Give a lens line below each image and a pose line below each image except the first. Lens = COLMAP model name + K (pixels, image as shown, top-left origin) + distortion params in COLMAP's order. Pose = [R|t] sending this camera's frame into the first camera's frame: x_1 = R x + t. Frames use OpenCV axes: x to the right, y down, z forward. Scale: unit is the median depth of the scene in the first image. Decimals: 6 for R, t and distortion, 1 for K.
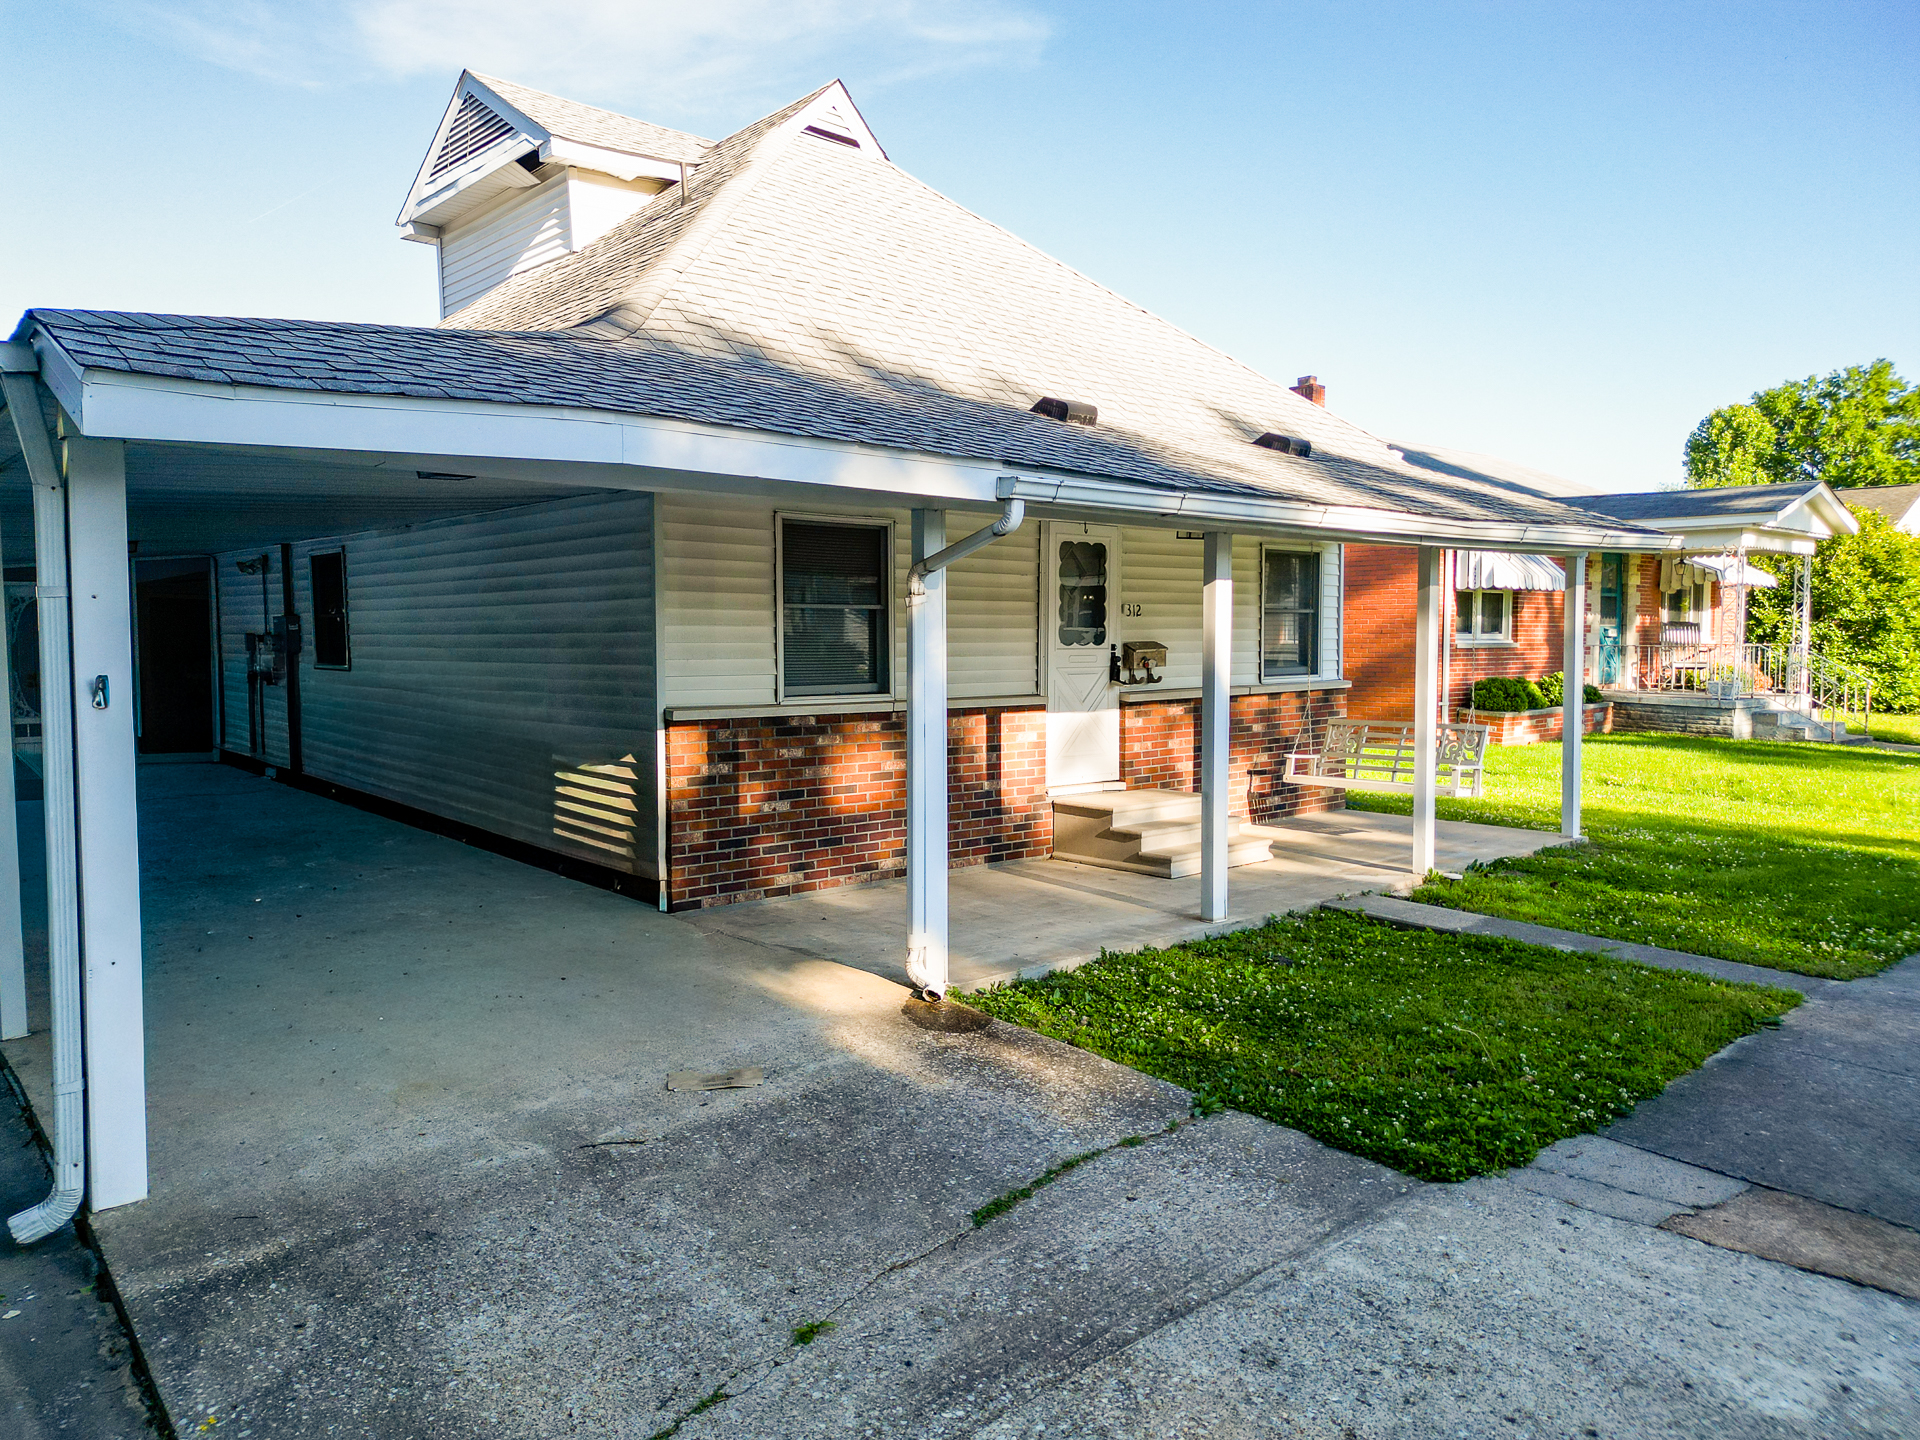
lens RADIAL K [[1359.6, 0, 960.2], [0, 1359.6, 716.6], [0, 0, 1]] dist [0.040396, -0.033967]
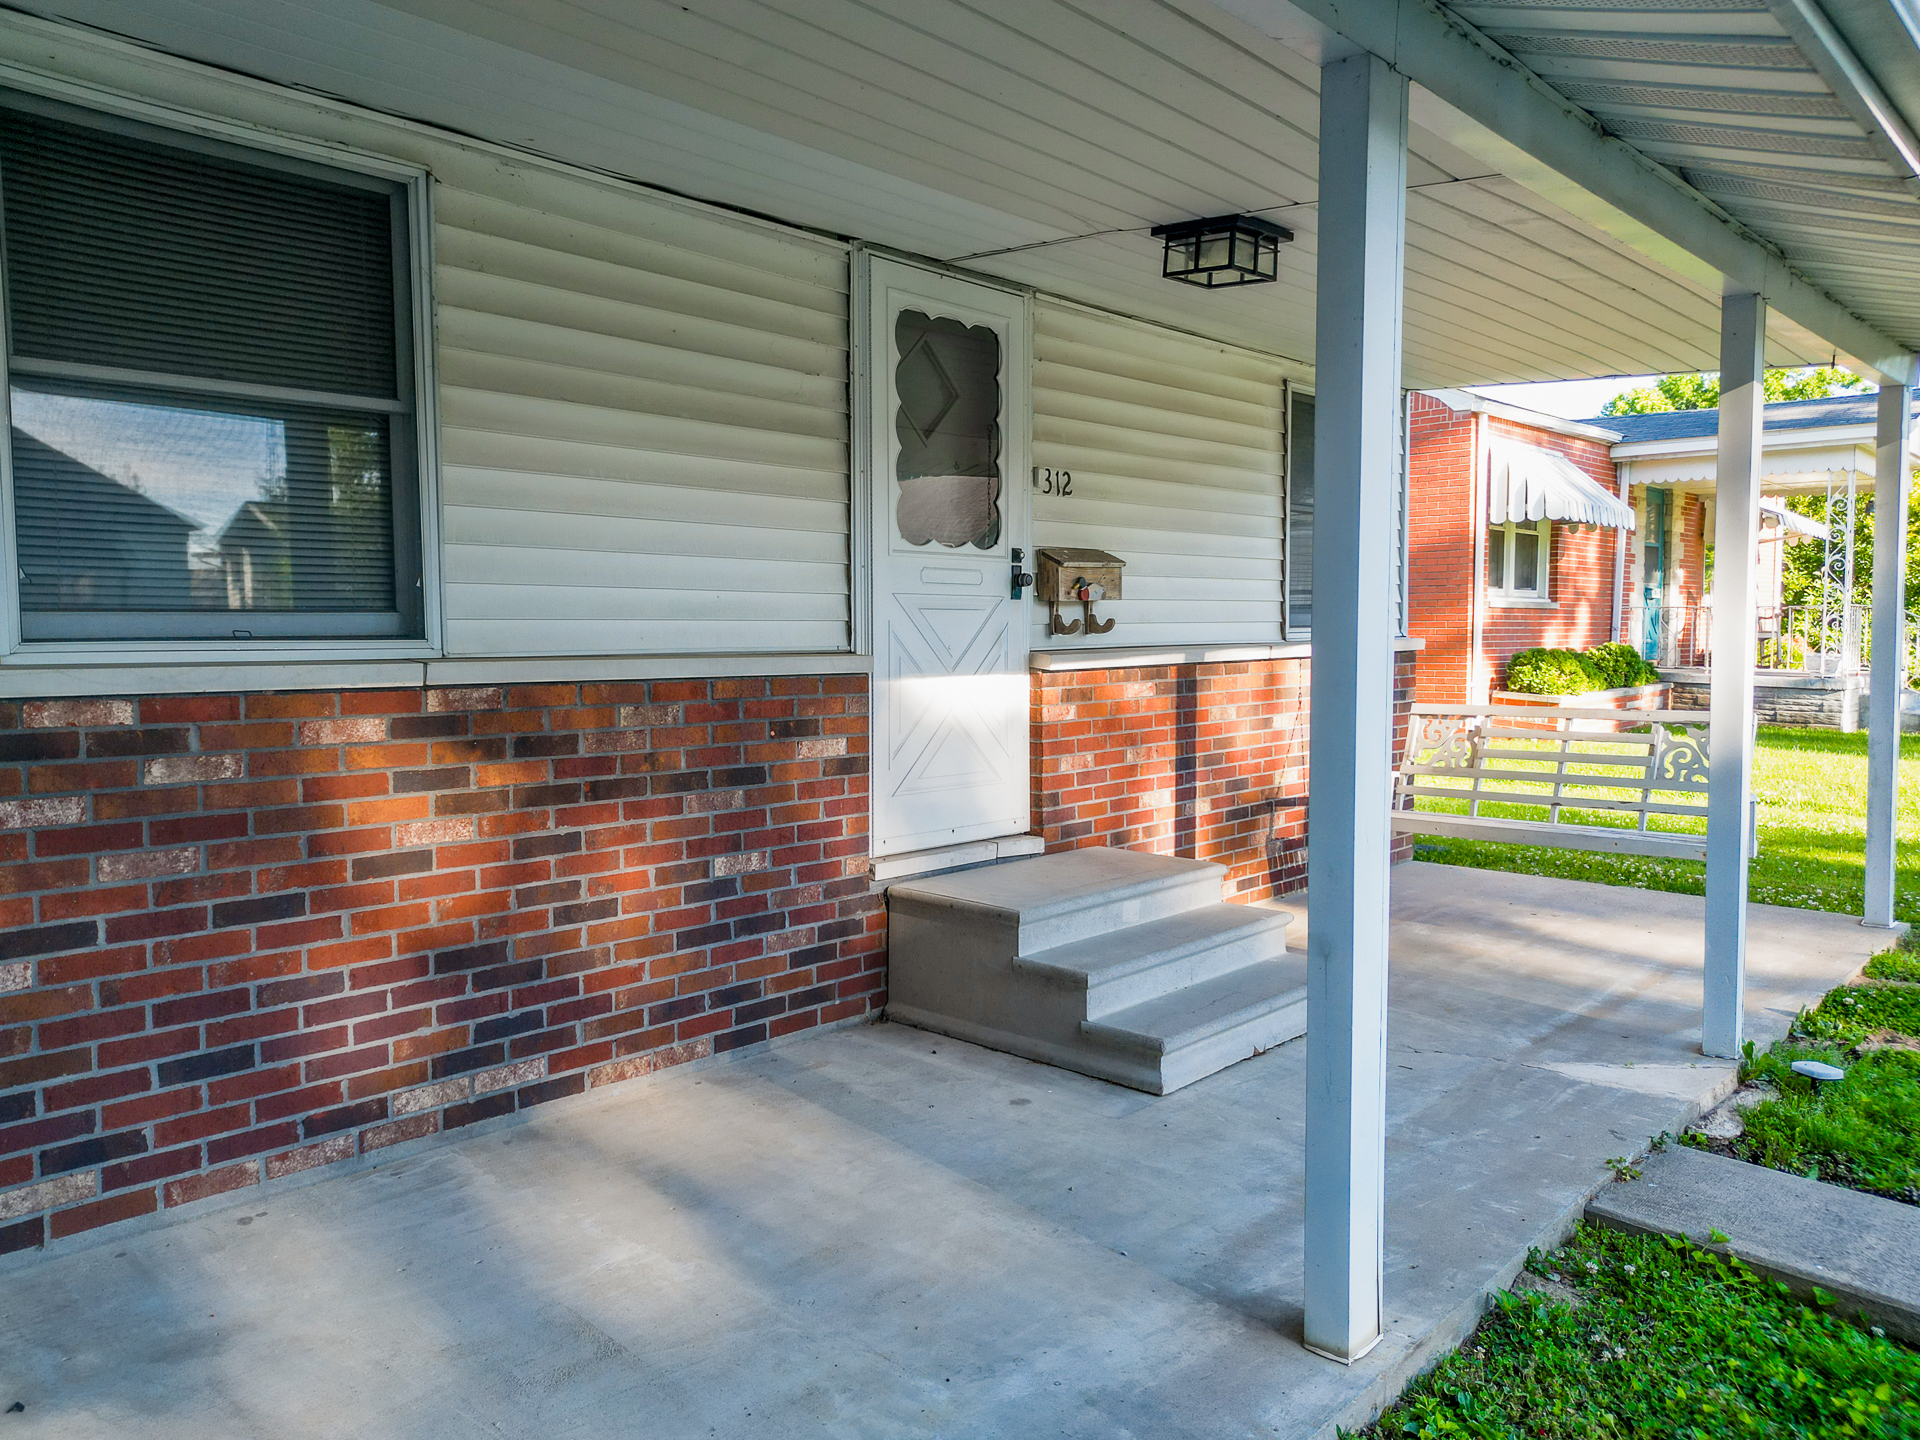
lens RADIAL K [[1359.6, 0, 960.3], [0, 1359.6, 725.5], [0, 0, 1]] dist [0.040396, -0.033967]
pose [[0.997190, -0.008937, 0.074375, 0.058387], [0.008177, 0.999911, 0.010521, 0.003509], [-0.074463, -0.009884, 0.997175, 0.538384]]
